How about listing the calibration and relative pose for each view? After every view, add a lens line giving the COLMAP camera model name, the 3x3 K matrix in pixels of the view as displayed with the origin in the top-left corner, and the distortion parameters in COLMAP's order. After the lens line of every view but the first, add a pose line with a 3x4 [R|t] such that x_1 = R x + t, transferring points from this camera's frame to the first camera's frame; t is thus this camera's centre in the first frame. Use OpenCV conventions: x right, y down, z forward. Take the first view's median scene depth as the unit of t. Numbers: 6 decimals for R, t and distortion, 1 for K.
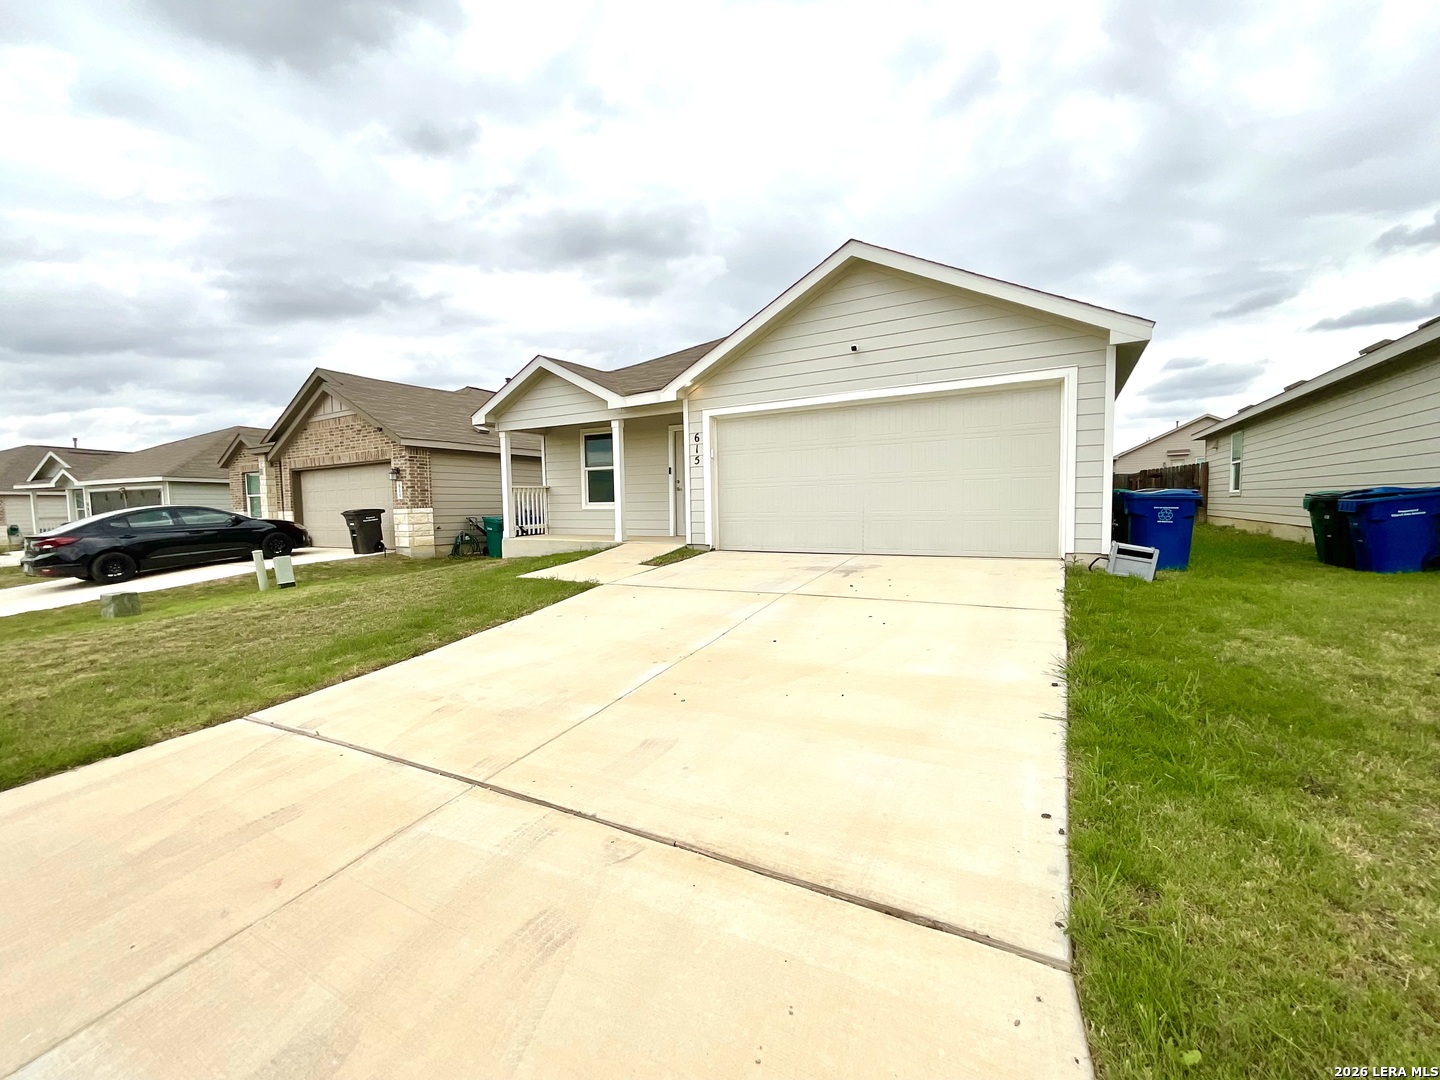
lens RADIAL K [[606.6, 0, 709.1], [0, 606.6, 547.5], [0, 0, 1]] dist [-0.004205, 0.000509]
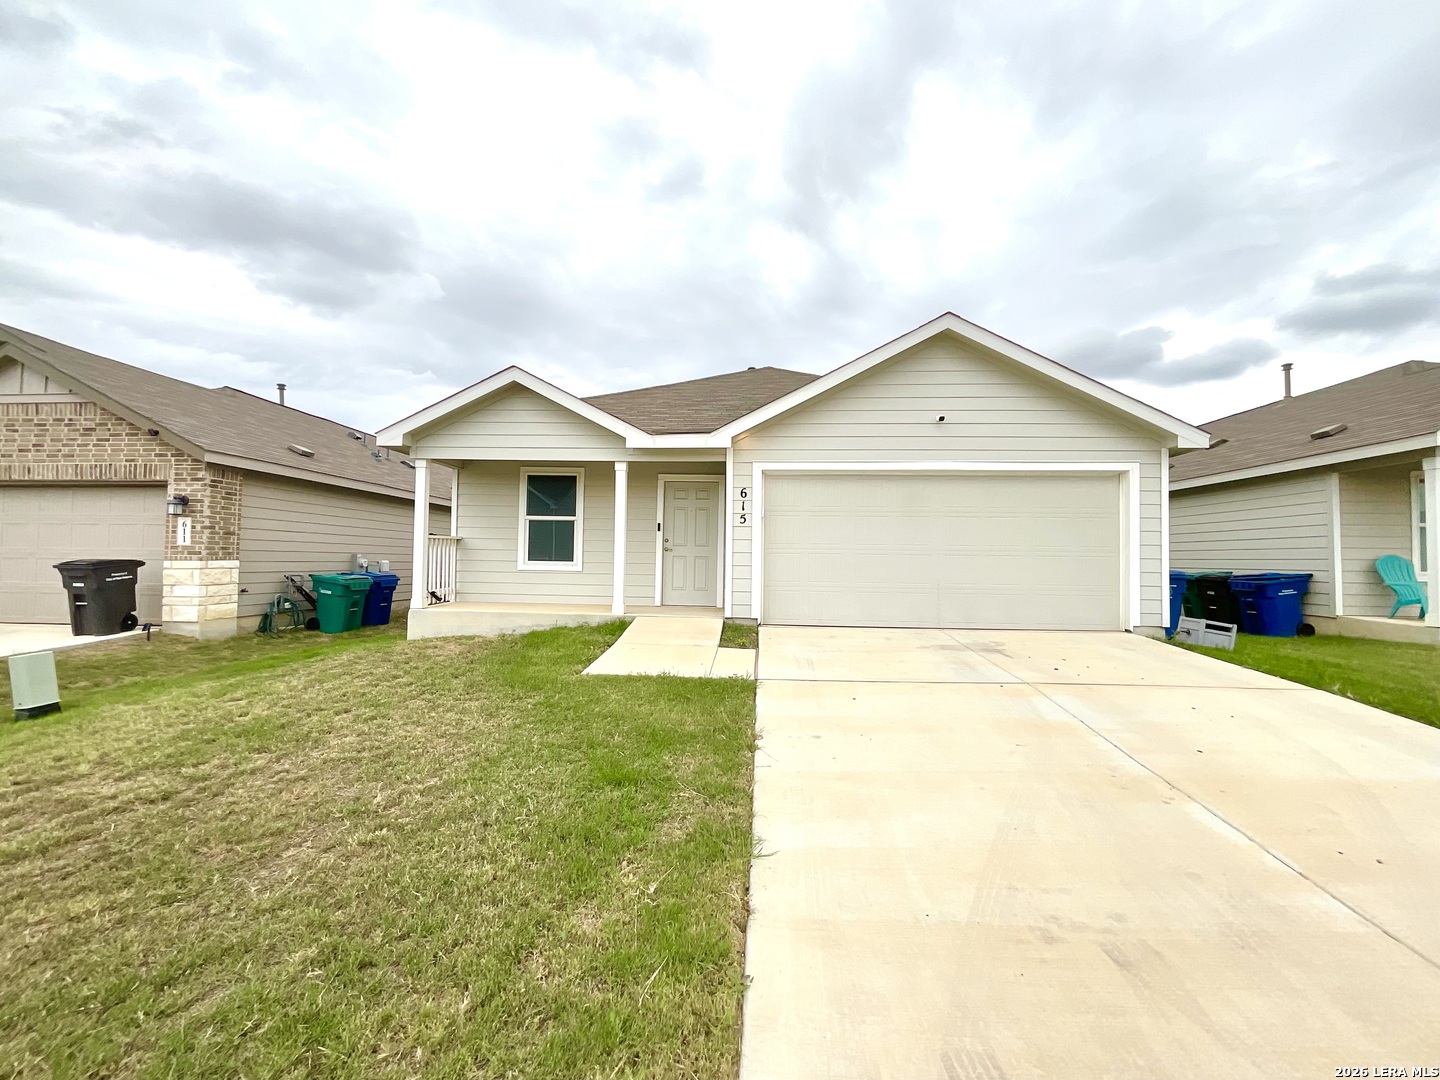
lens RADIAL K [[622.1, 0, 723.7], [0, 622.1, 553.4], [0, 0, 1]] dist [0.007364, -0.000003]
pose [[0.887194, 0.034285, 0.460121, -0.312796], [0.003043, 0.996779, -0.080140, -0.017841], [-0.461386, 0.072500, 0.884232, 0.167790]]
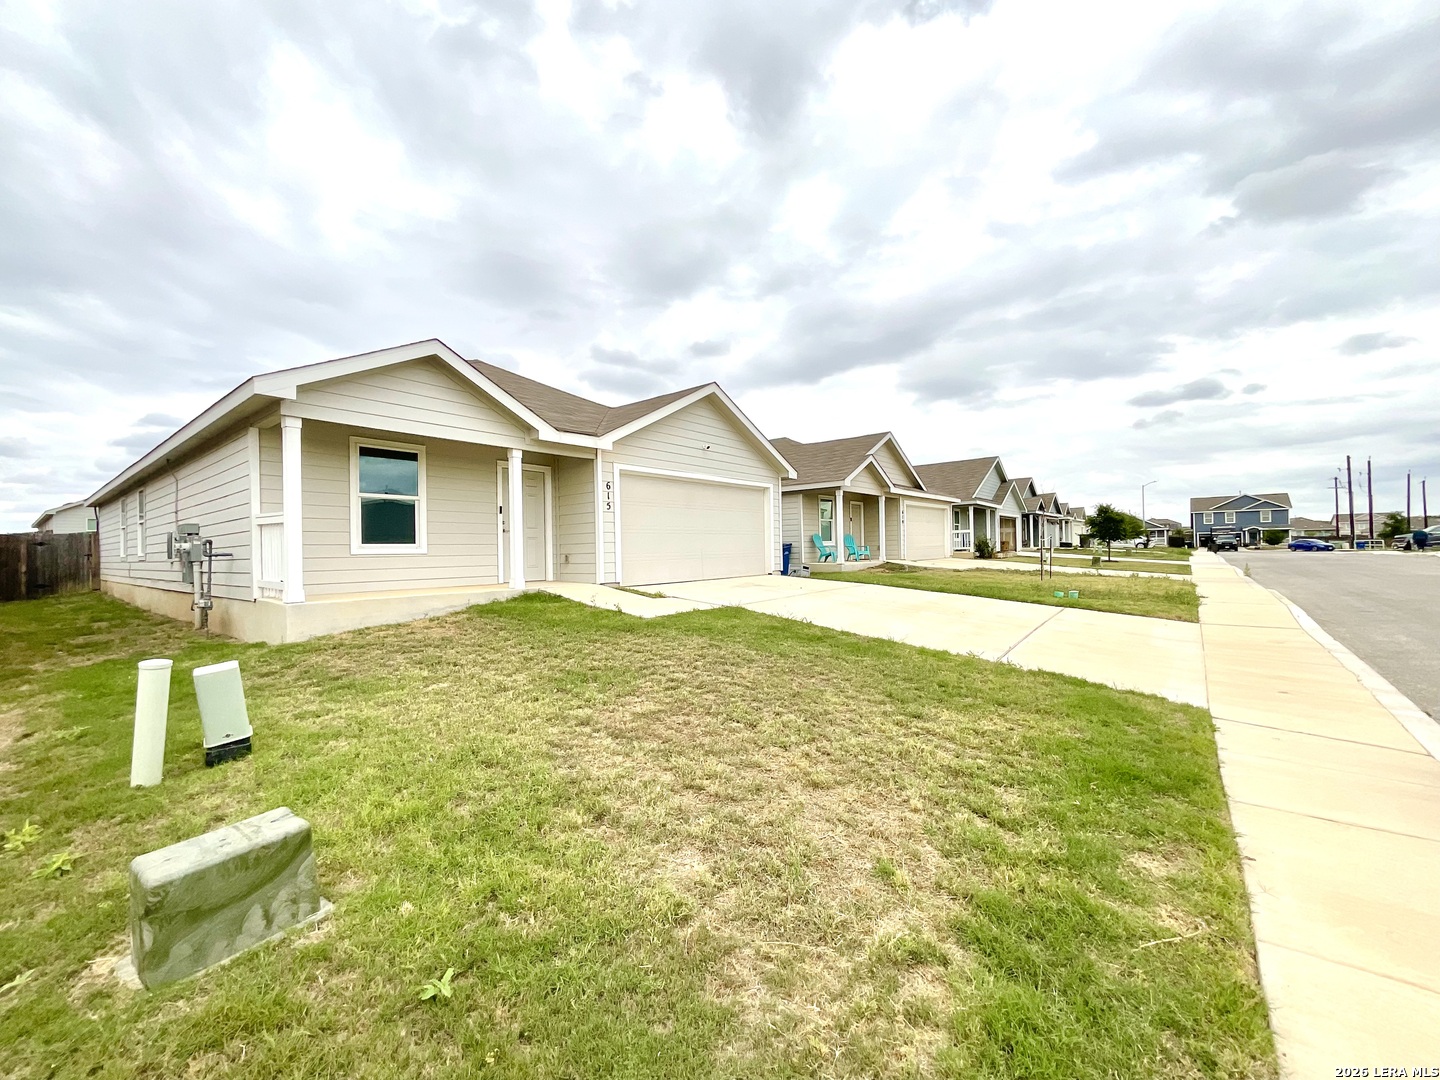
lens RADIAL K [[581.4, 0, 714.6], [0, 581.4, 531.1], [0, 0, 1]] dist [0.000471, -0.002003]
pose [[0.144117, 0.045616, 0.988509, -0.721288], [0.084631, 0.994709, -0.058241, -0.014905], [-0.985935, 0.092052, 0.139494, 0.468945]]
